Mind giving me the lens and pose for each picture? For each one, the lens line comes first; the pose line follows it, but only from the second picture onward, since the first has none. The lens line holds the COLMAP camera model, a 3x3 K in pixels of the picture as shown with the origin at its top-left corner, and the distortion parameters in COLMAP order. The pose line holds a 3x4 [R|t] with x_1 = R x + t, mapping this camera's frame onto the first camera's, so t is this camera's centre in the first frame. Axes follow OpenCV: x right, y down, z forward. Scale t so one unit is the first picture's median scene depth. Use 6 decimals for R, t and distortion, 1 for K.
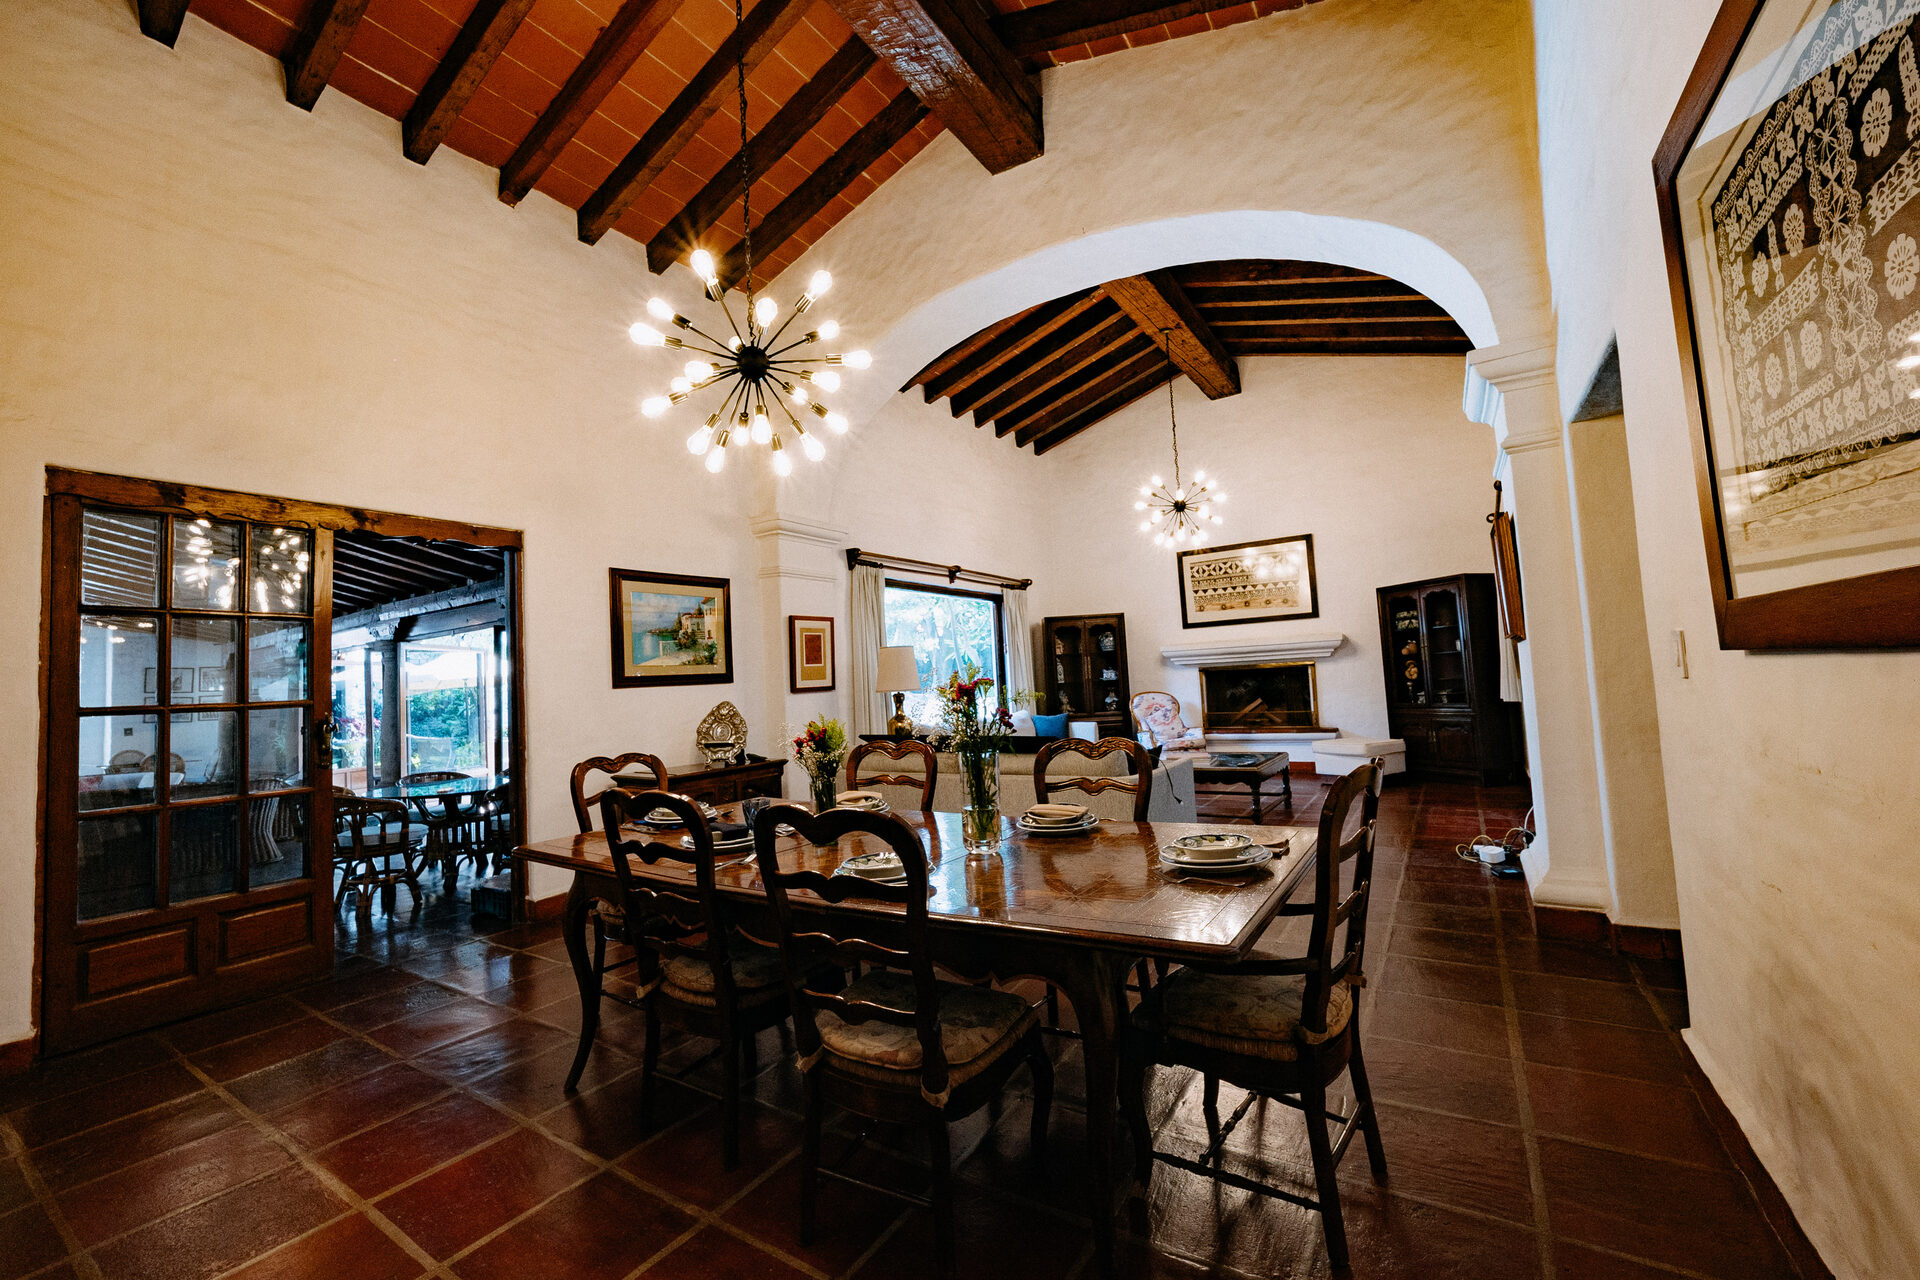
lens RADIAL K [[775.3, 0, 960.0], [0, 775.3, 640.0], [0, 0, 1]] dist [-0.012139, 0.007655]
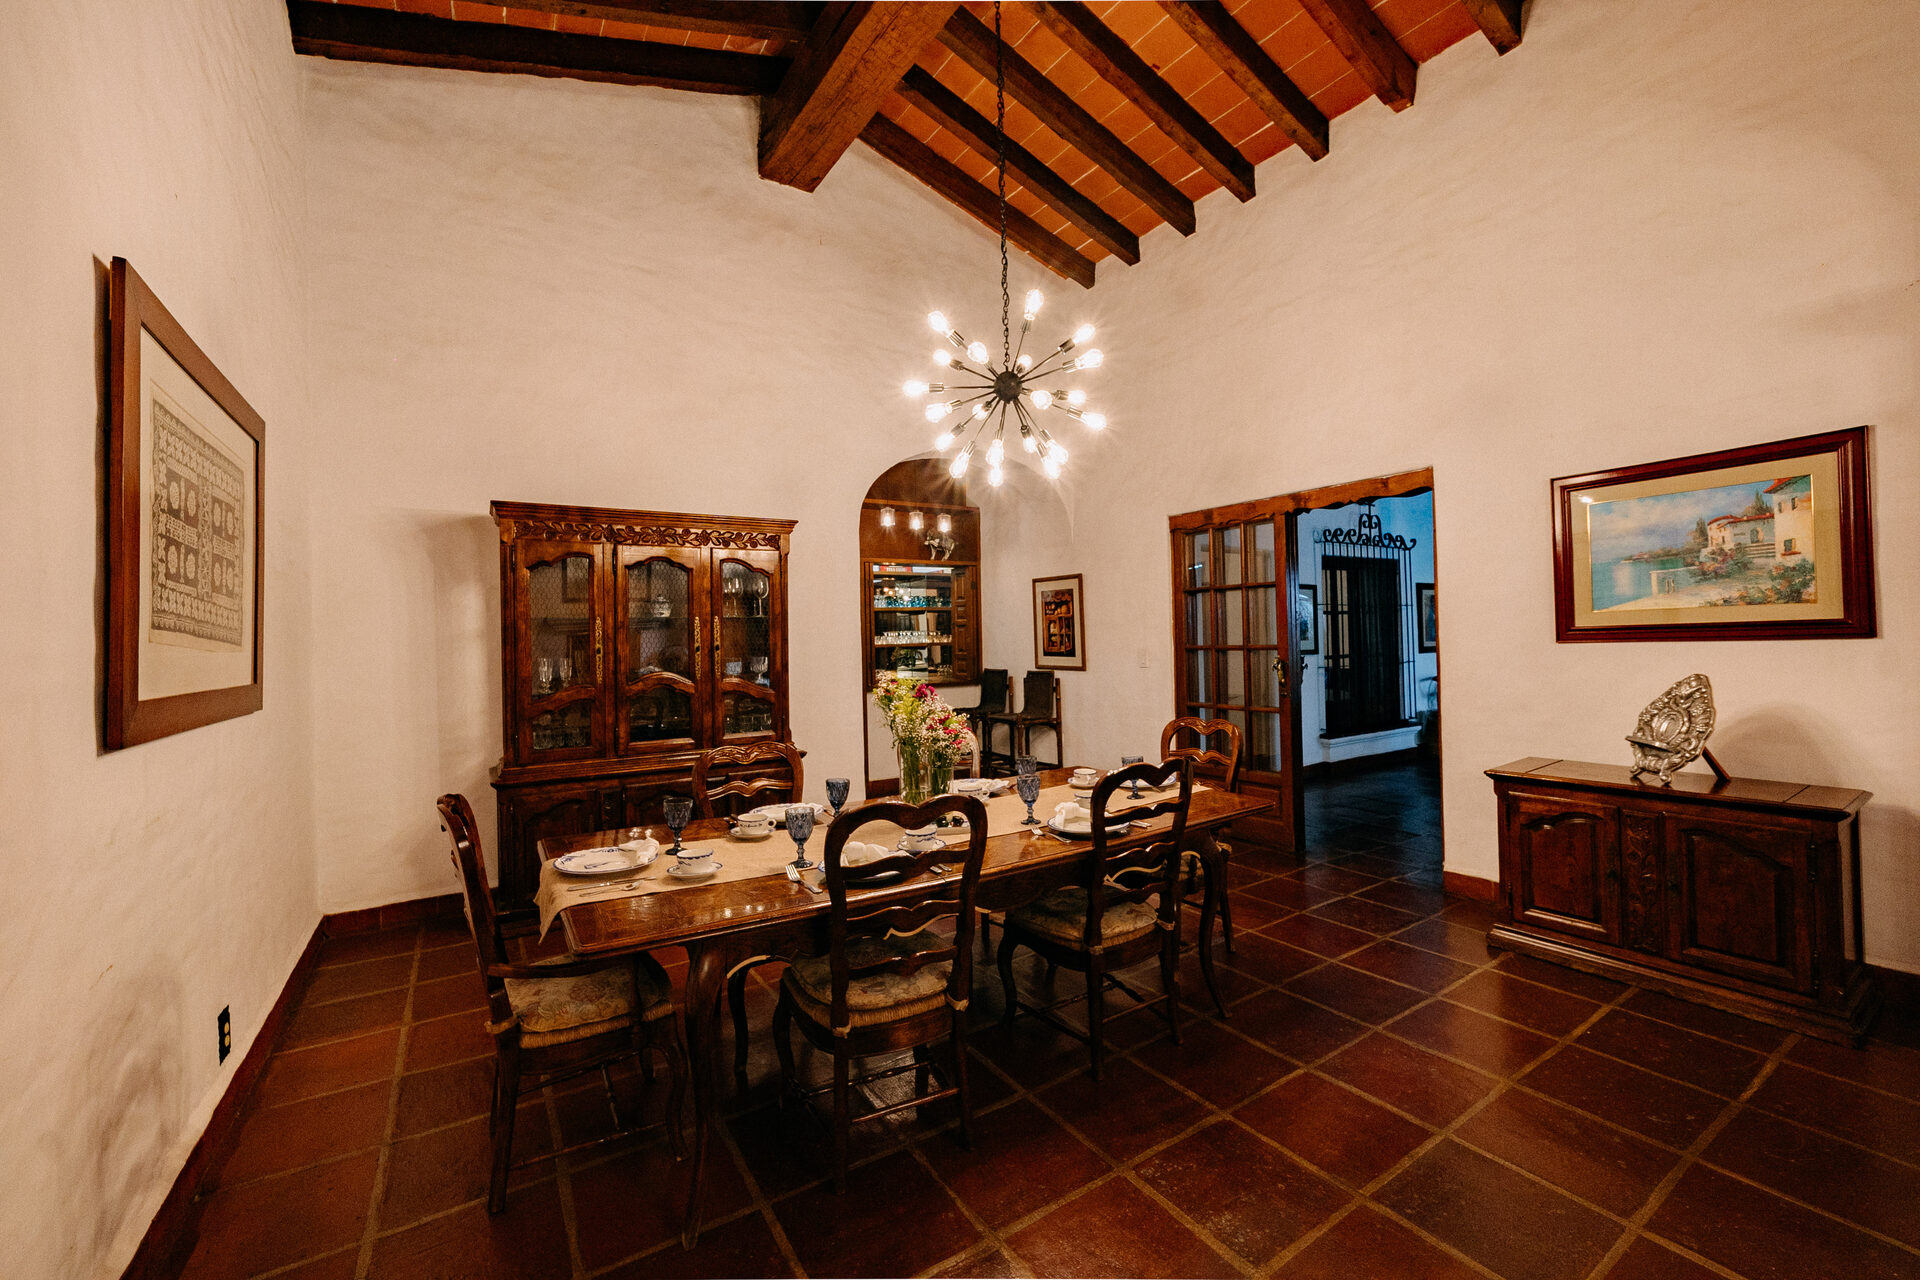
lens RADIAL K [[775.3, 0, 960.0], [0, 775.3, 640.0], [0, 0, 1]] dist [-0.012139, 0.007655]
pose [[-0.408659, 0.062637, -0.910535, 0.446188], [0.098197, 0.994869, 0.024367, -0.014059], [0.907389, -0.079454, -0.412713, 0.765722]]
